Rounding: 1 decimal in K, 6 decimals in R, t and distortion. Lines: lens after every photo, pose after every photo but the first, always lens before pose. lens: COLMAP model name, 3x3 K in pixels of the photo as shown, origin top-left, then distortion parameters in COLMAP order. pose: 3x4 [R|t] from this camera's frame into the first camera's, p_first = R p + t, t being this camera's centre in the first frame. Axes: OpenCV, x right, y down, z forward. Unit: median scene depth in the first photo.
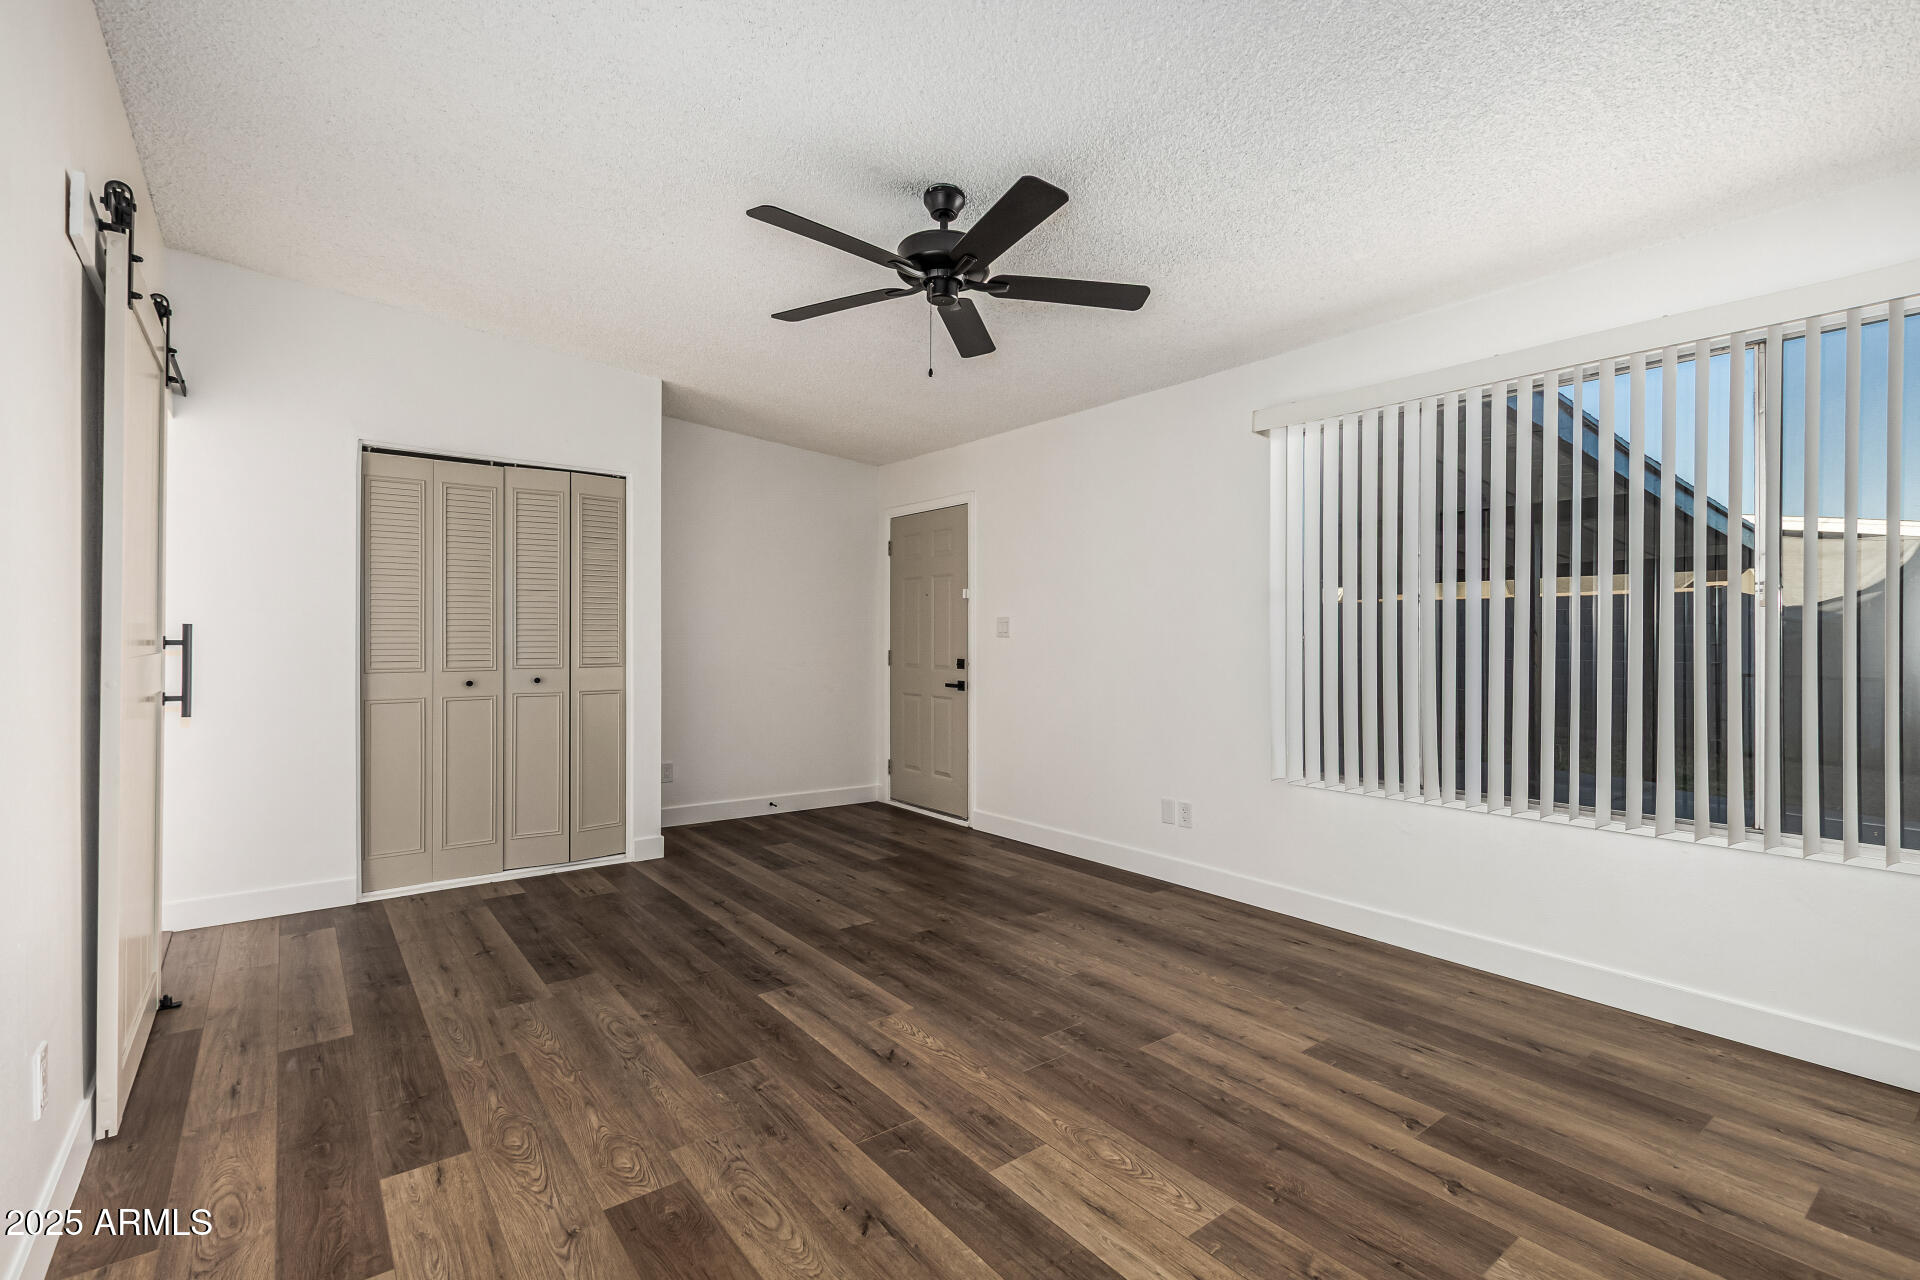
lens RADIAL K [[874.5, 0, 961.7], [0, 874.5, 642.4], [0, 0, 1]] dist [0.006172, -0.003462]
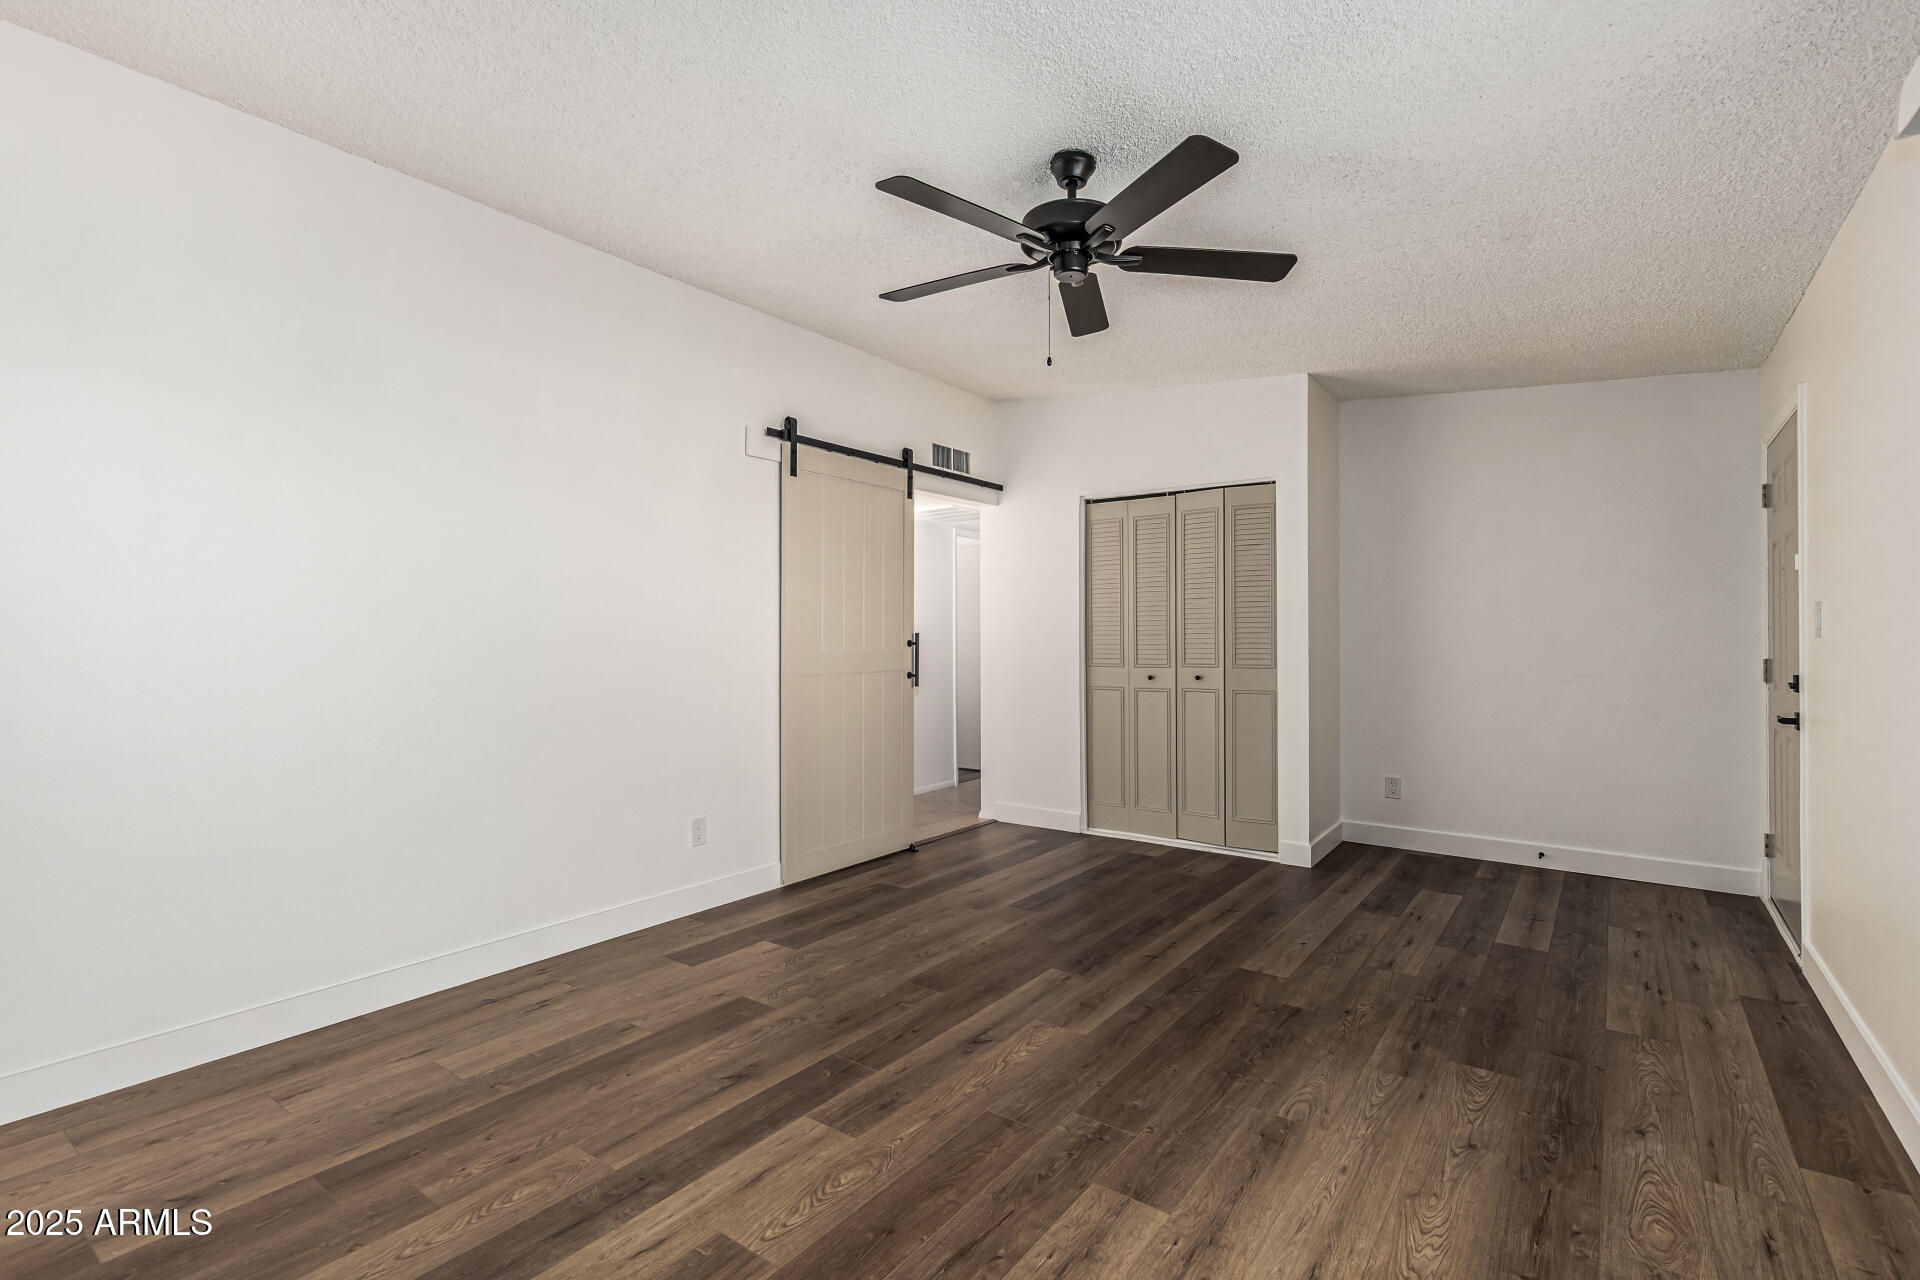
lens RADIAL K [[874.5, 0, 961.7], [0, 874.5, 642.4], [0, 0, 1]] dist [0.006172, -0.003462]
pose [[0.271913, 0.000324, -0.962322, 0.857683], [-0.003798, 0.999993, -0.000737, -0.001286], [0.962314, 0.003855, 0.271912, 0.651360]]
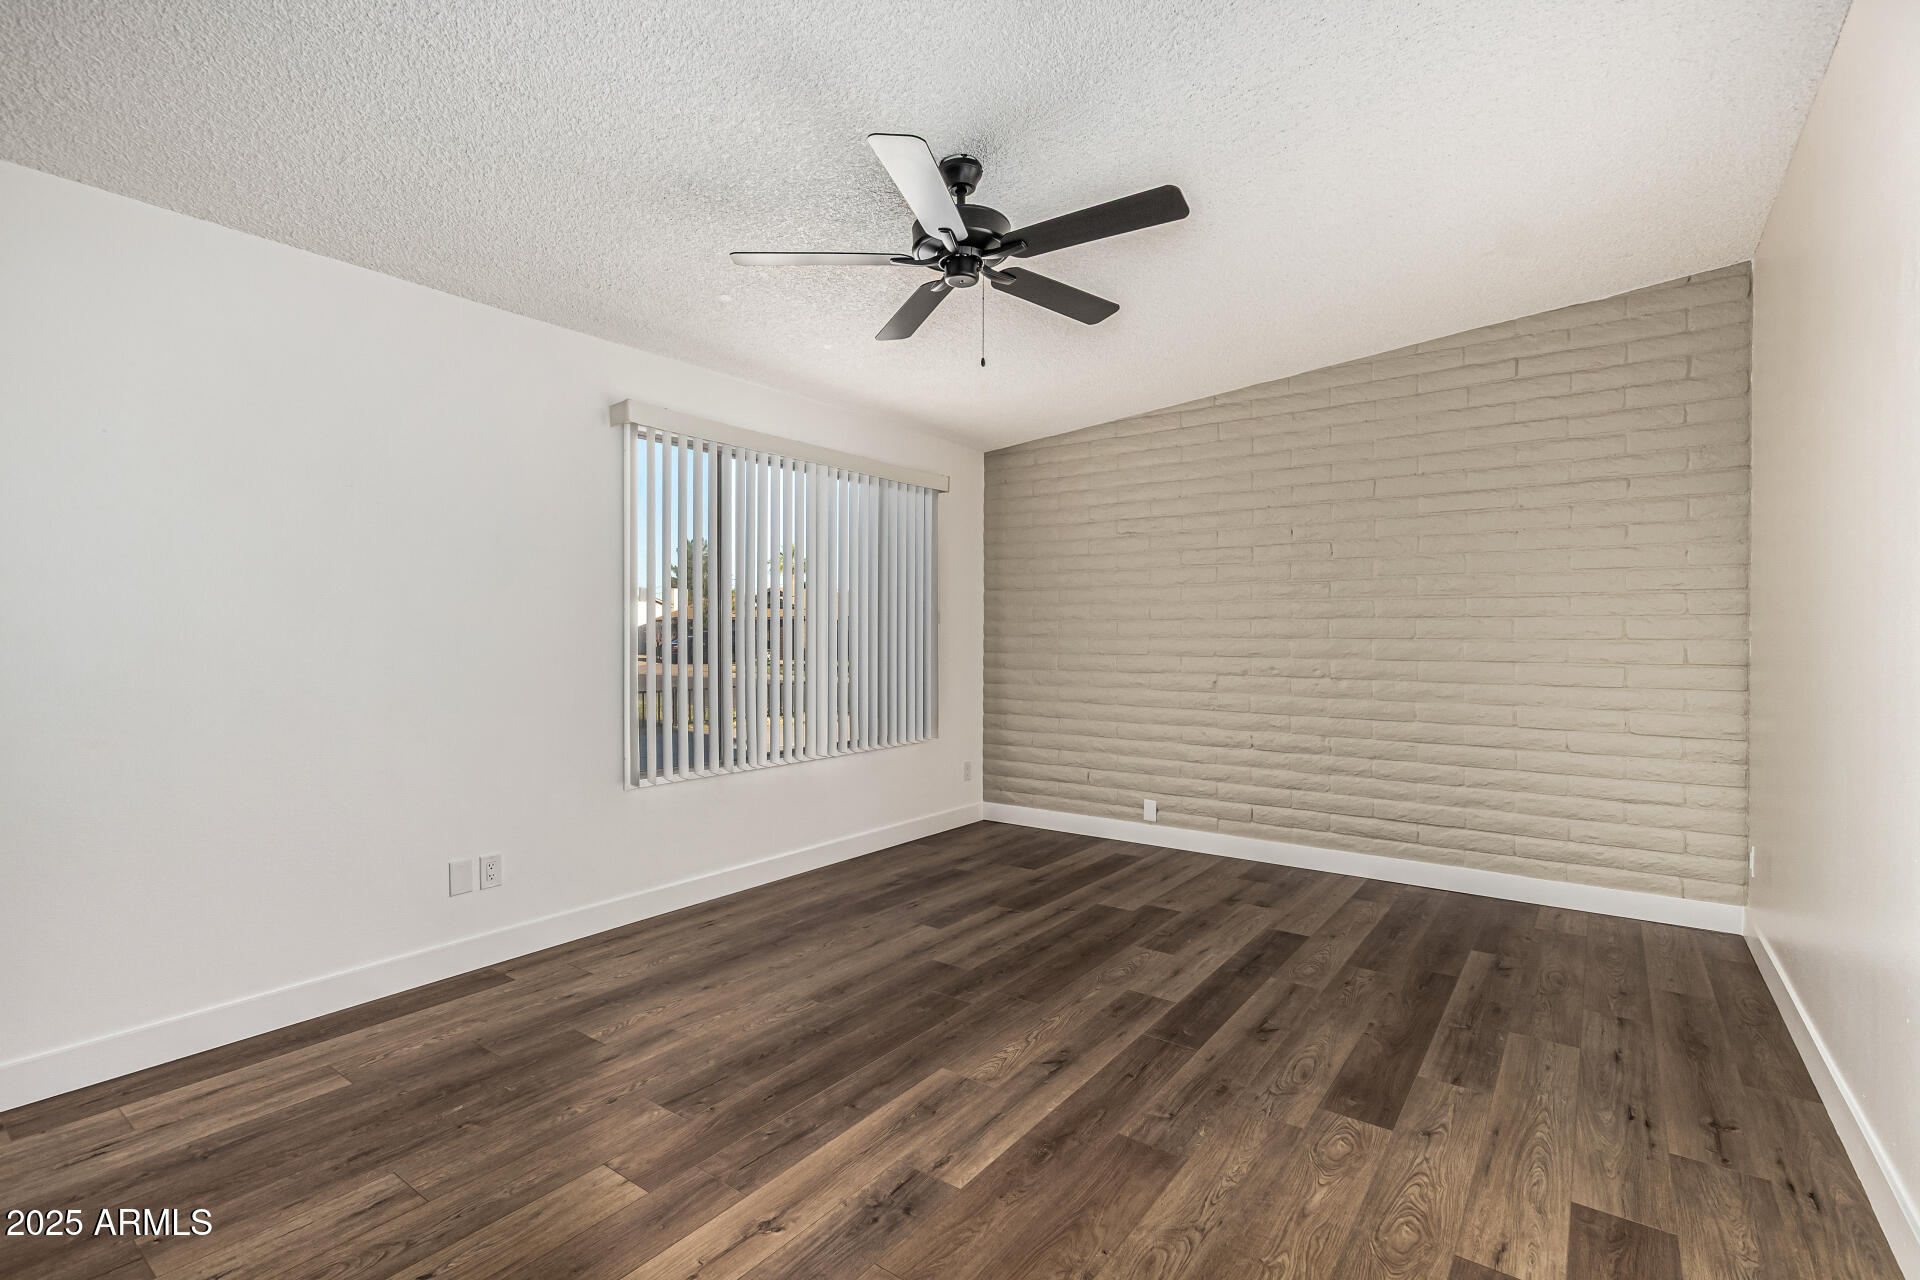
lens RADIAL K [[874.5, 0, 961.7], [0, 874.5, 642.4], [0, 0, 1]] dist [0.006172, -0.003462]
pose [[-0.276476, -0.010139, 0.960967, -0.943888], [0.005940, 0.999907, 0.012259, -0.017520], [-0.961002, 0.009097, -0.276390, 1.288979]]
